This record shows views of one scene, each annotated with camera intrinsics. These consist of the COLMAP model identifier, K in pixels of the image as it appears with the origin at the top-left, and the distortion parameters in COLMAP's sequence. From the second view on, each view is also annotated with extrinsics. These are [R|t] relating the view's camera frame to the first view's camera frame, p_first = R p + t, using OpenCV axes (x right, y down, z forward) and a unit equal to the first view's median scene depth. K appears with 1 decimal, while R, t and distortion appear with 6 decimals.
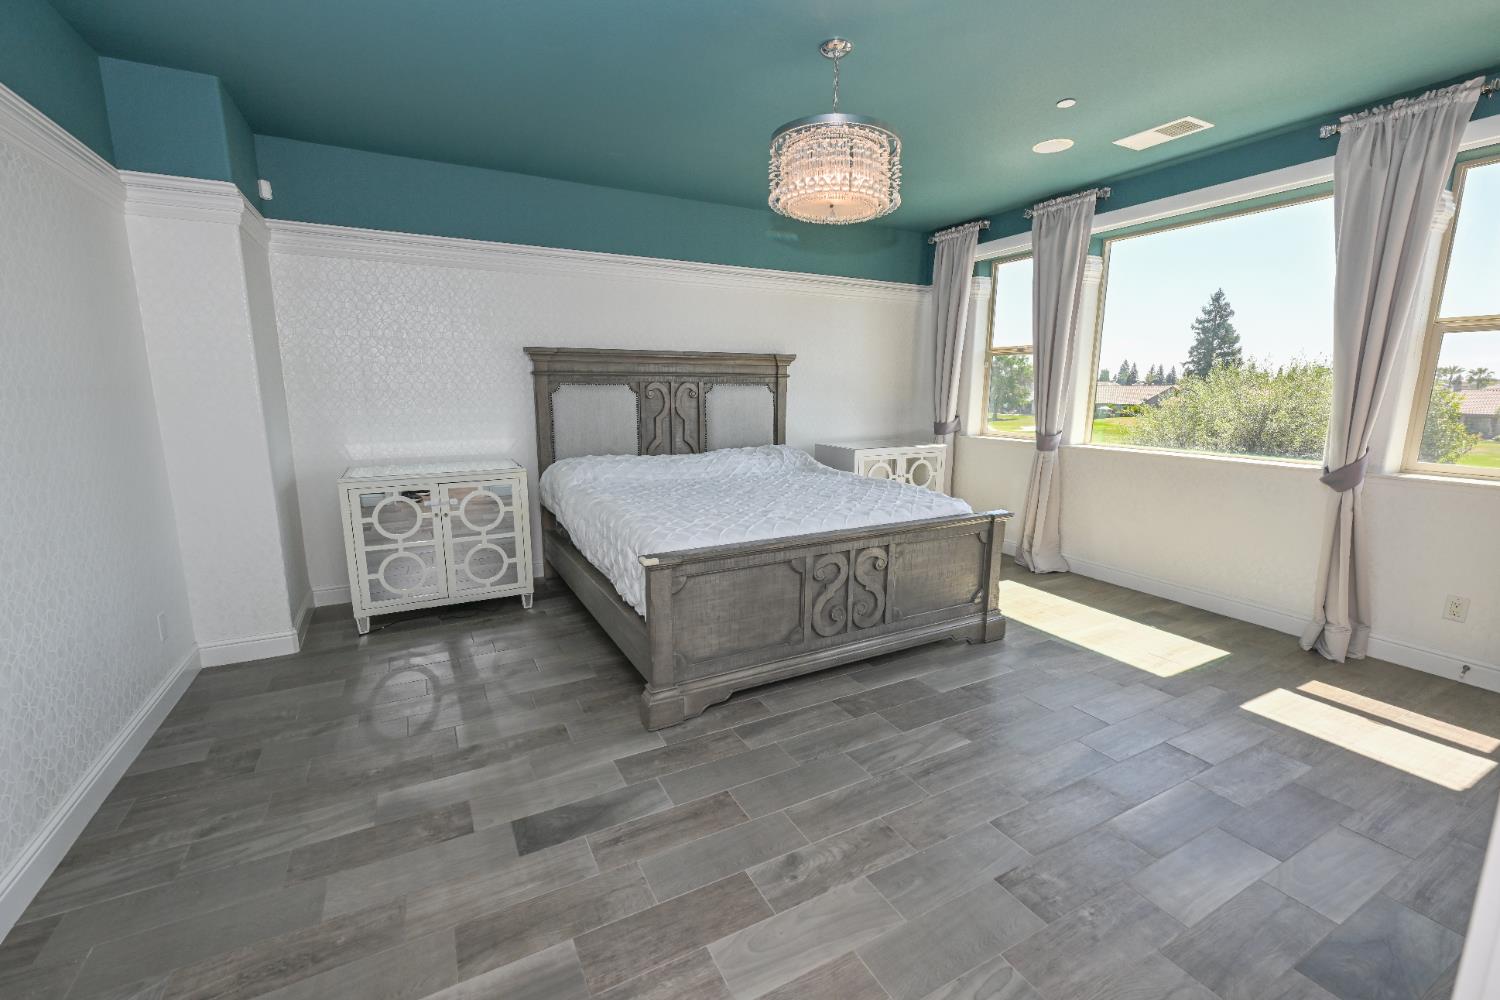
lens RADIAL K [[588.7, 0, 673.5], [0, 588.7, 453.1], [0, 0, 1]] dist [-0.000585, 0.000153]
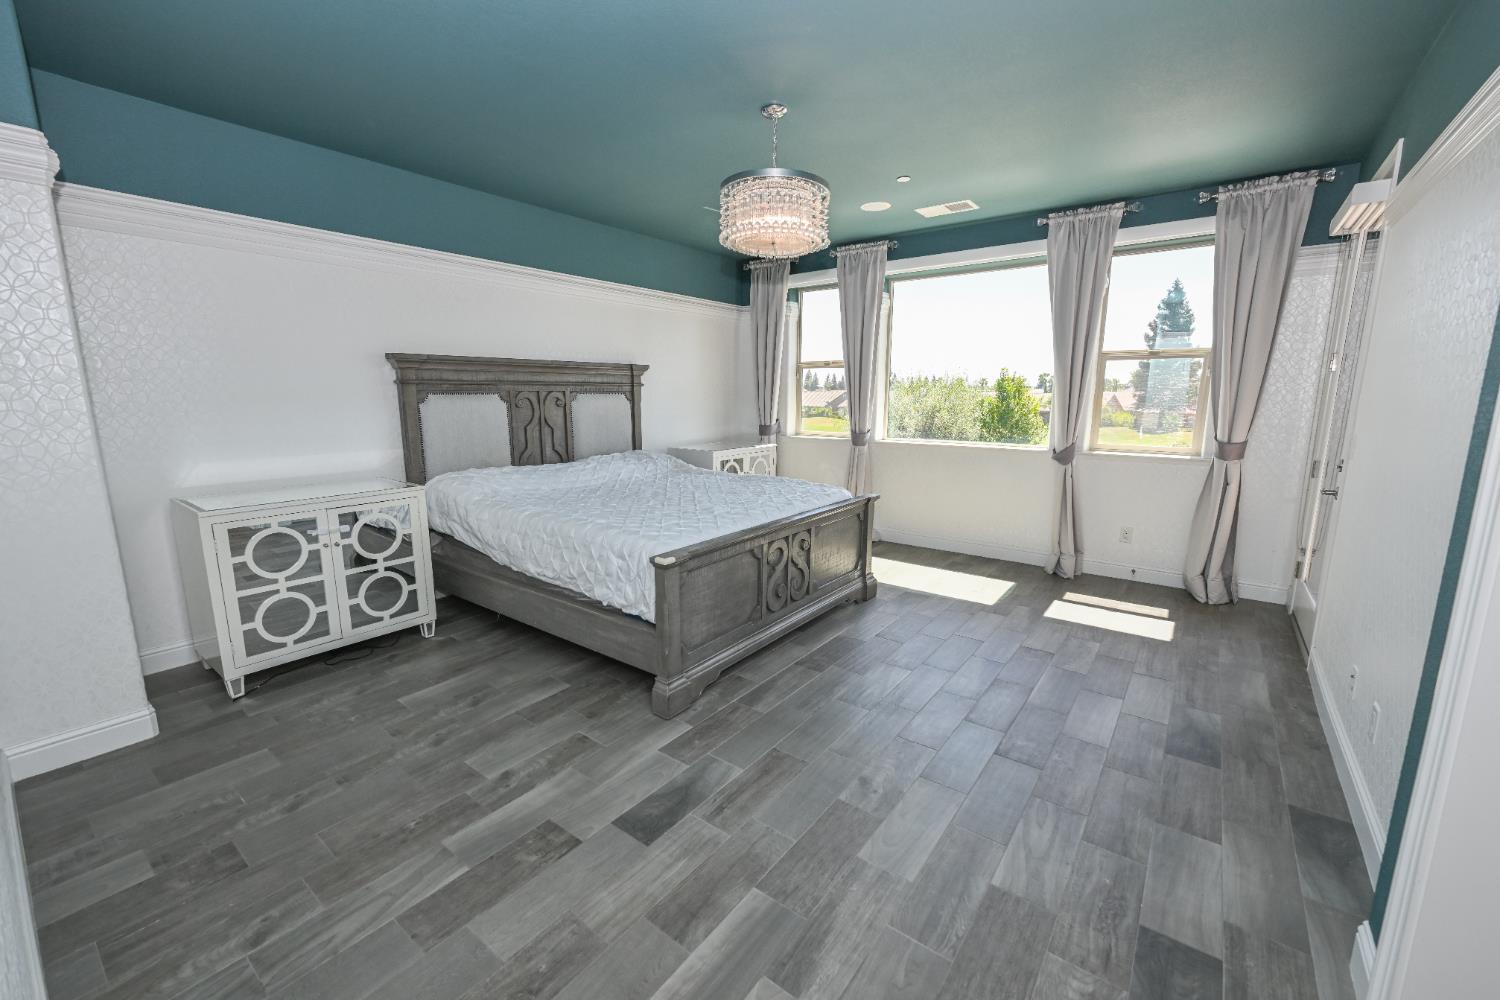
lens RADIAL K [[588.7, 0, 673.5], [0, 588.7, 453.1], [0, 0, 1]] dist [-0.000585, 0.000153]
pose [[0.923153, -0.042127, 0.382117, -0.304649], [0.046212, 0.998931, -0.001515, -0.006989], [-0.381645, 0.019057, 0.924113, -0.002222]]
